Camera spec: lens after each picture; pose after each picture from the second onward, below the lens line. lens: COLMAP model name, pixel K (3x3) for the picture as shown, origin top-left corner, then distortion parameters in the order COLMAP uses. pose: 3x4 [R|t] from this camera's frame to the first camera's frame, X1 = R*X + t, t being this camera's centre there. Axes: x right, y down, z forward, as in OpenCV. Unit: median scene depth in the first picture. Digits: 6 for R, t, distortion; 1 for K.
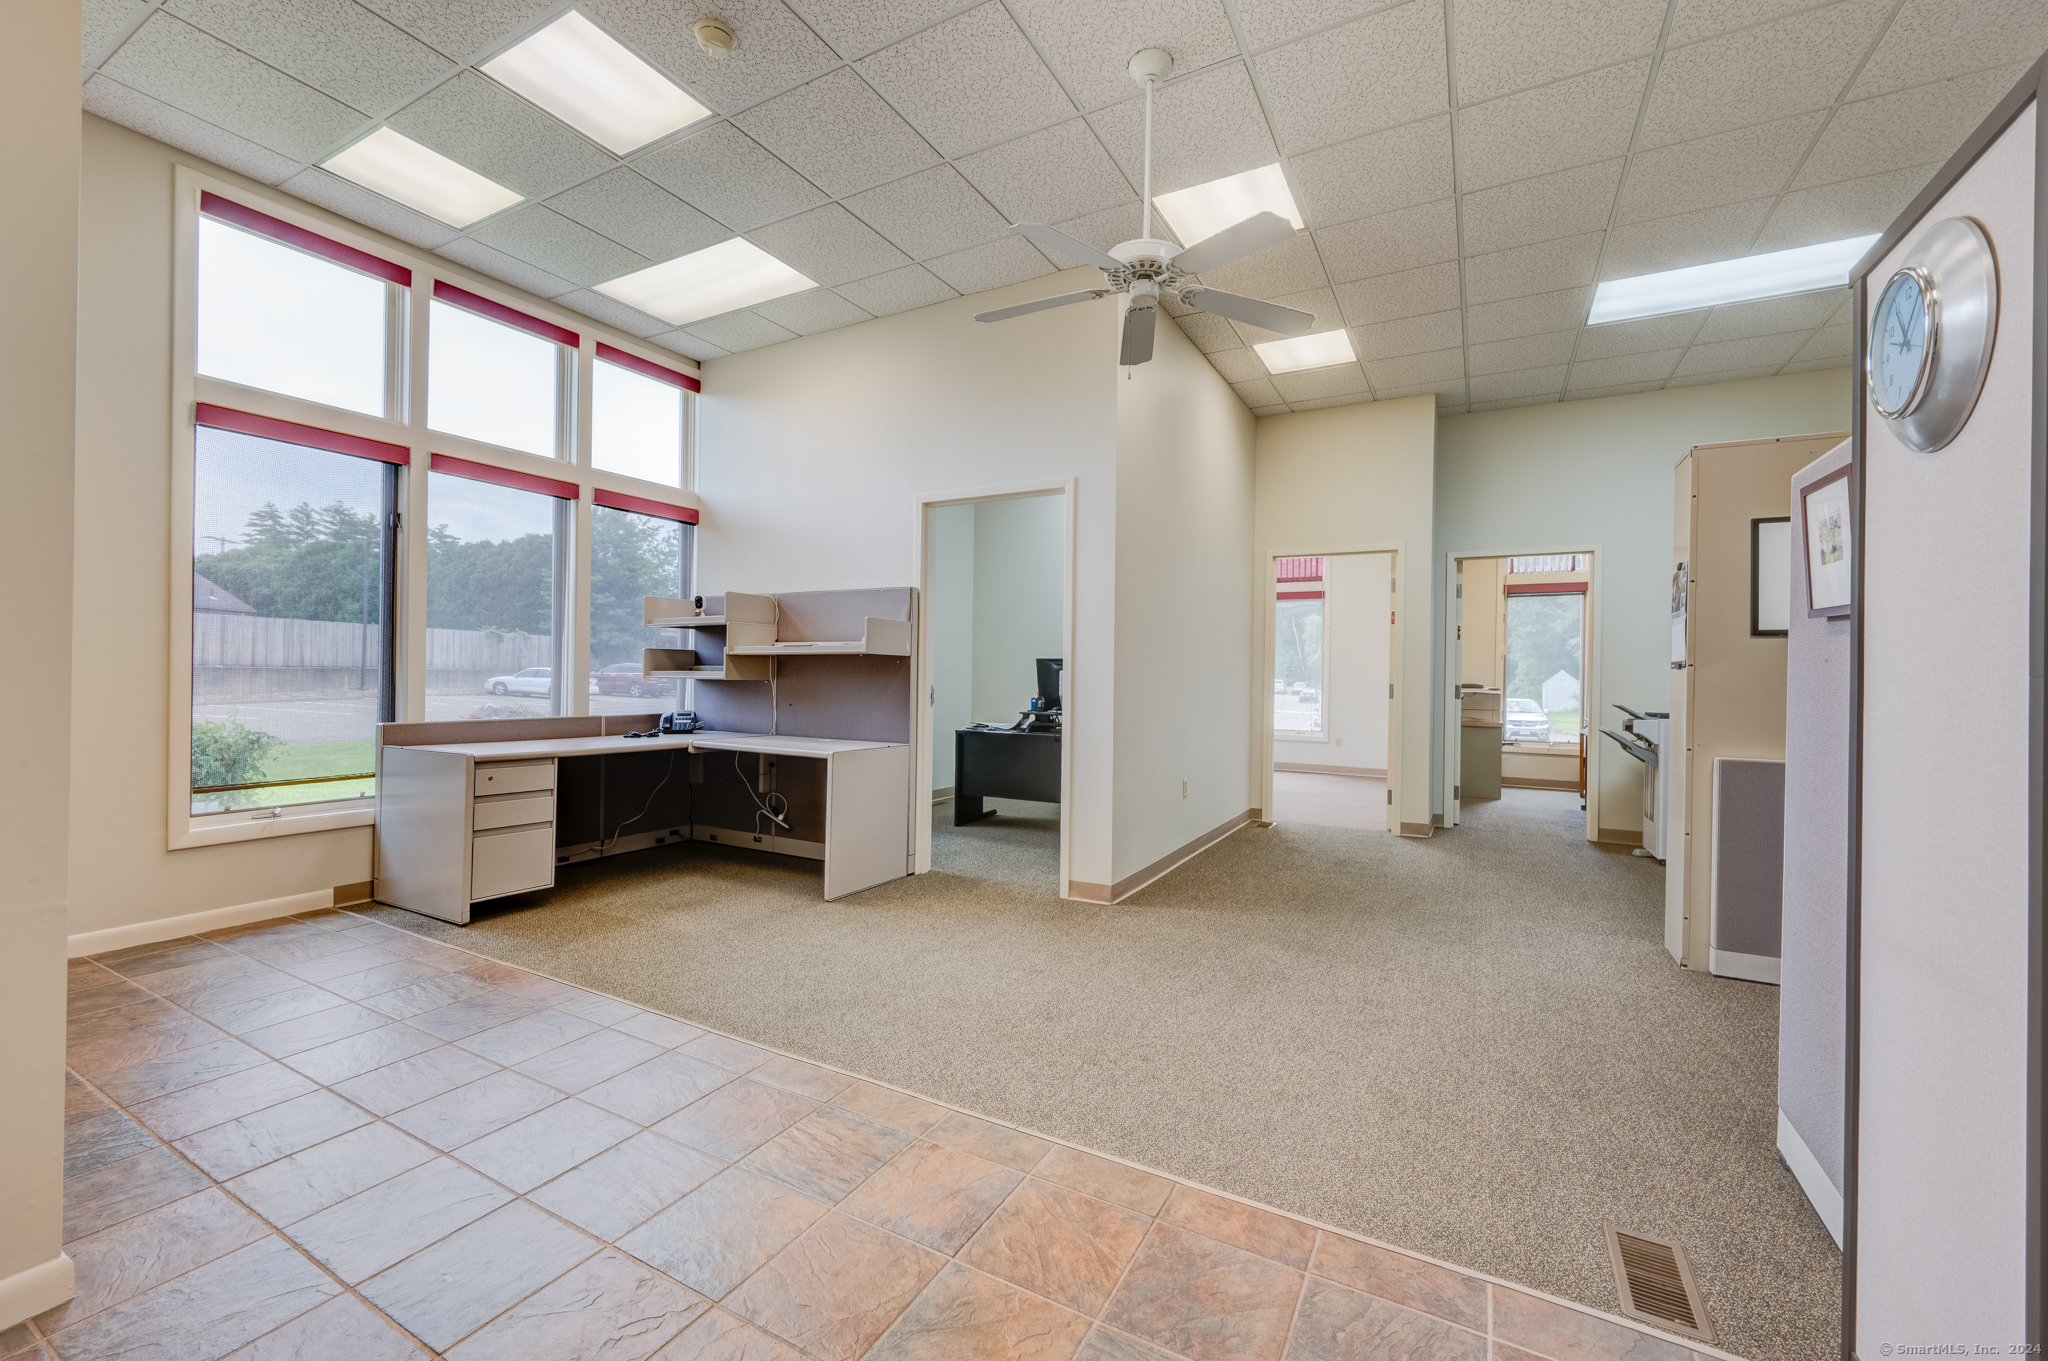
lens RADIAL K [[811.3, 0, 1040.0], [0, 811.3, 680.3], [0, 0, 1]] dist [-0.002050, -0.000405]
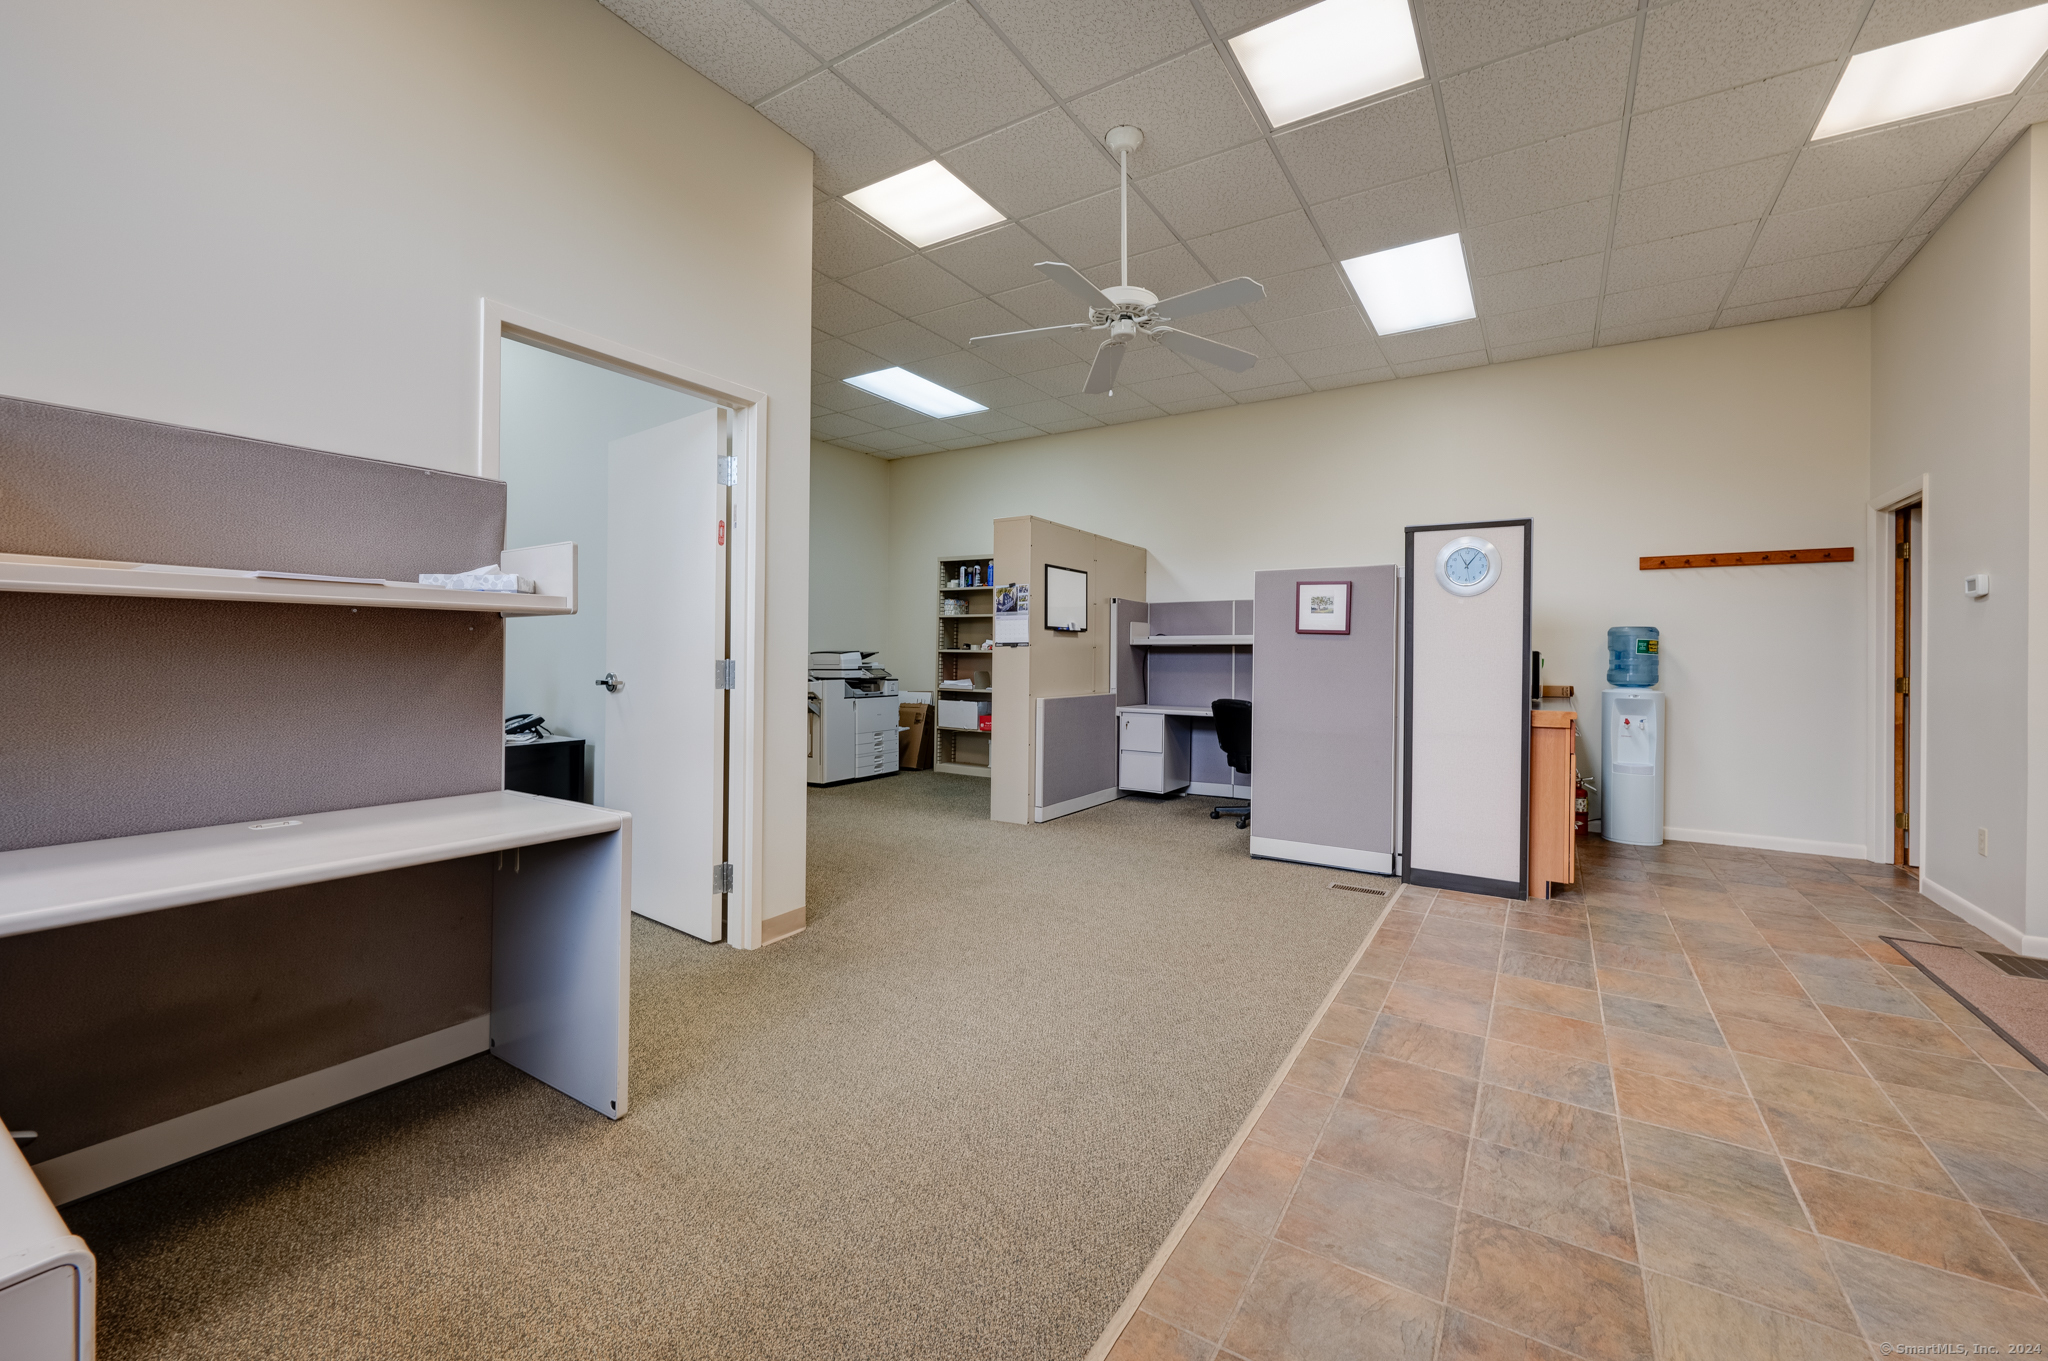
lens RADIAL K [[818.2, 0, 1027.4], [0, 818.2, 652.8], [0, 0, 1]] dist [-0.002014, -0.000362]
pose [[0.075518, -0.007565, 0.997116, -0.853362], [-0.001028, 0.999970, 0.007665, -0.015026], [-0.997144, -0.001604, 0.075508, 0.833593]]
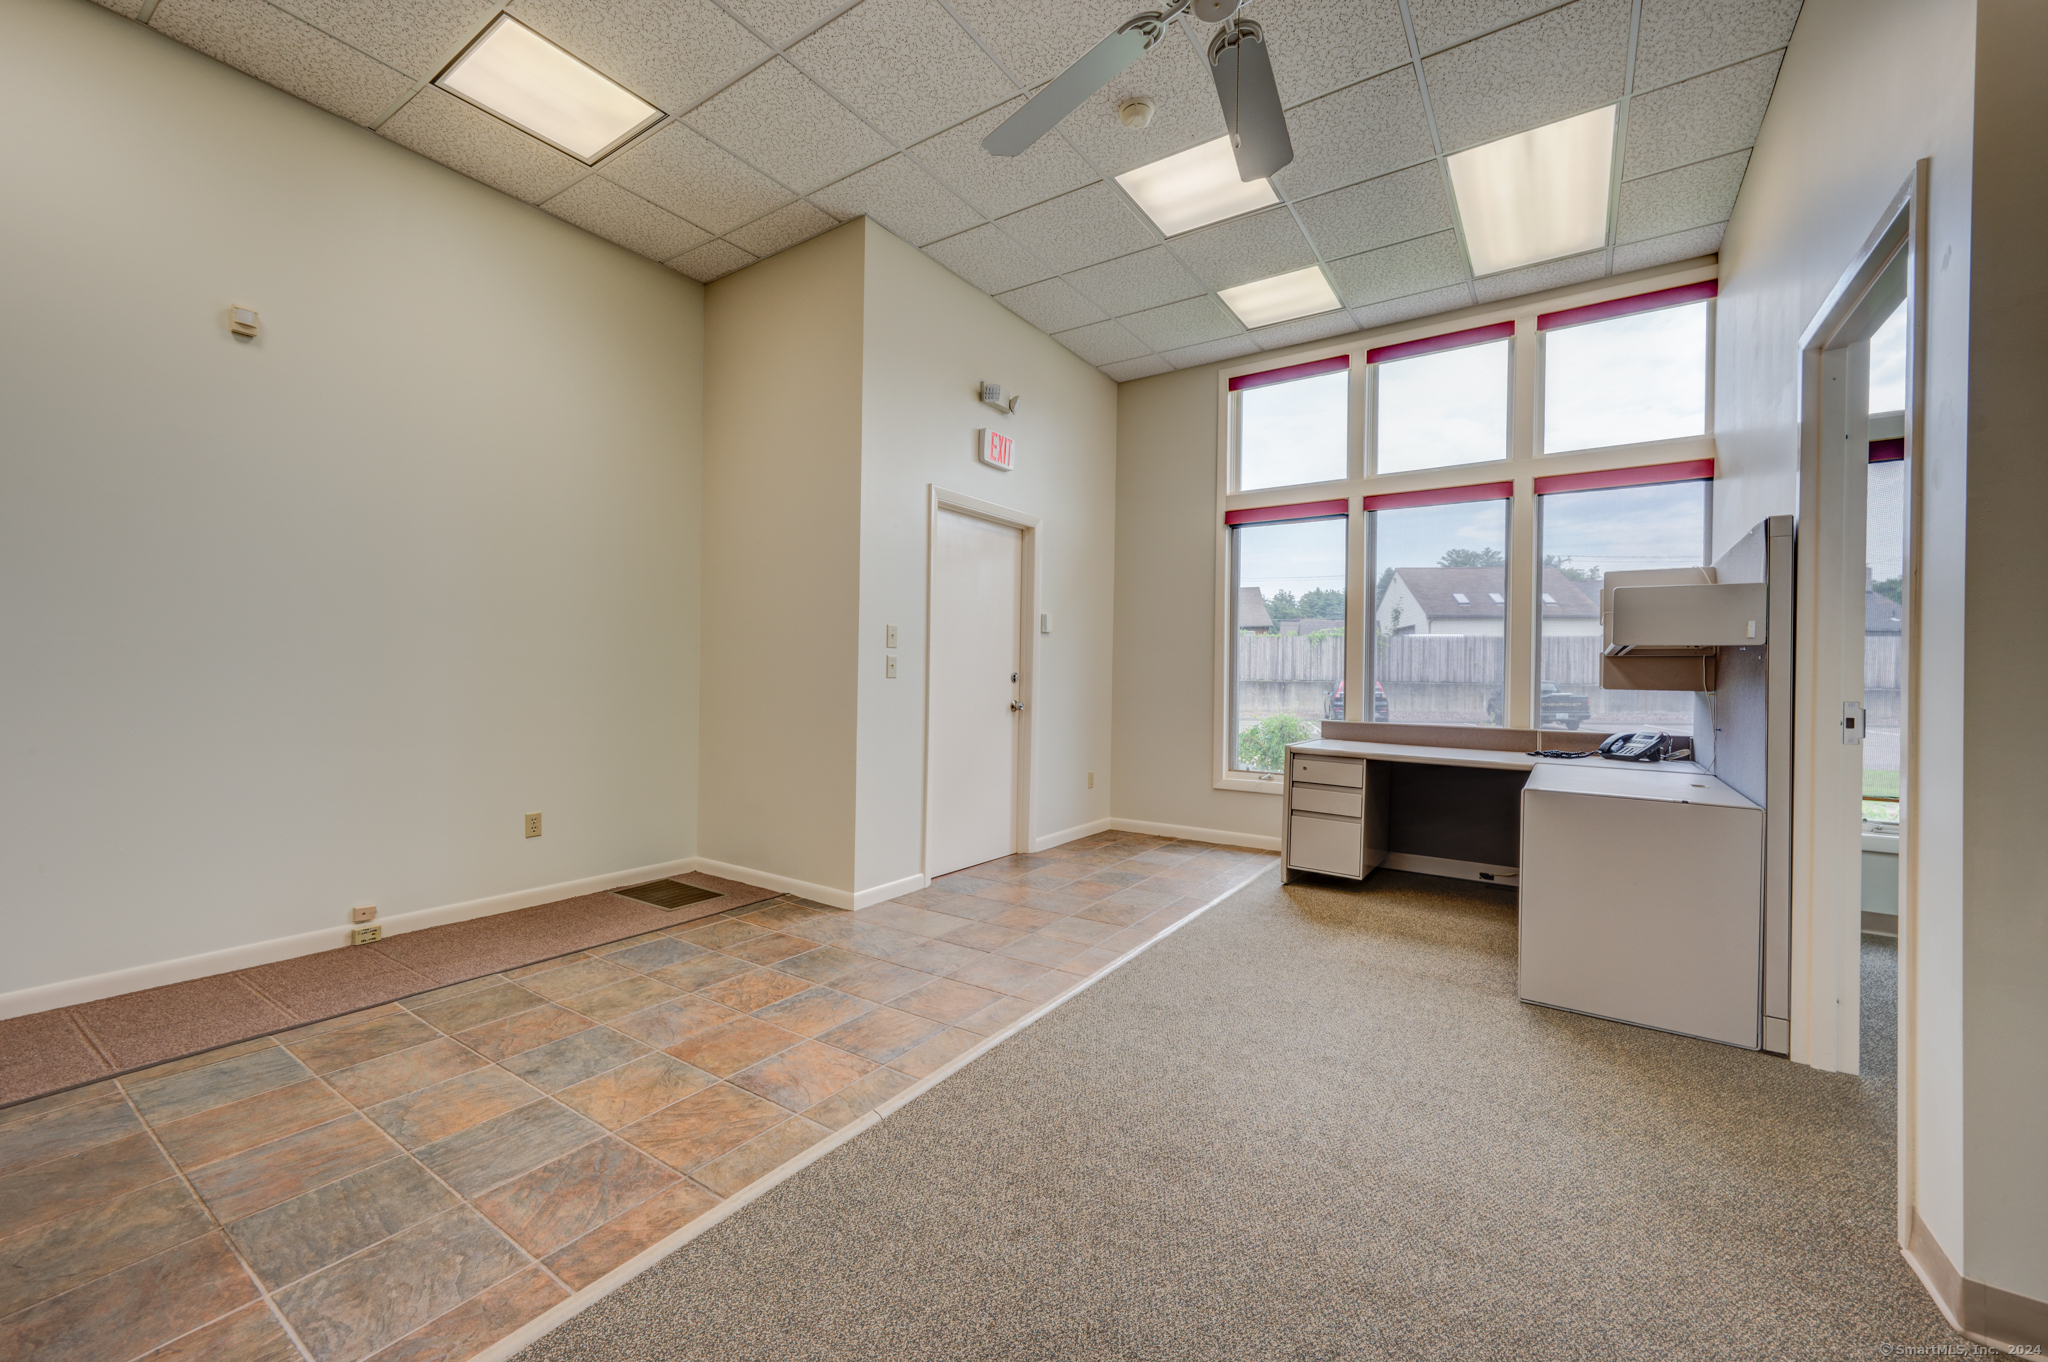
lens RADIAL K [[806.7, 0, 1028.7], [0, 806.7, 673.1], [0, 0, 1]] dist [0.002867, 0.000664]
pose [[-0.097363, -0.020185, -0.995044, 0.557632], [-0.020864, 0.999616, -0.018236, 0.013548], [0.995030, 0.018986, -0.097747, 0.742365]]
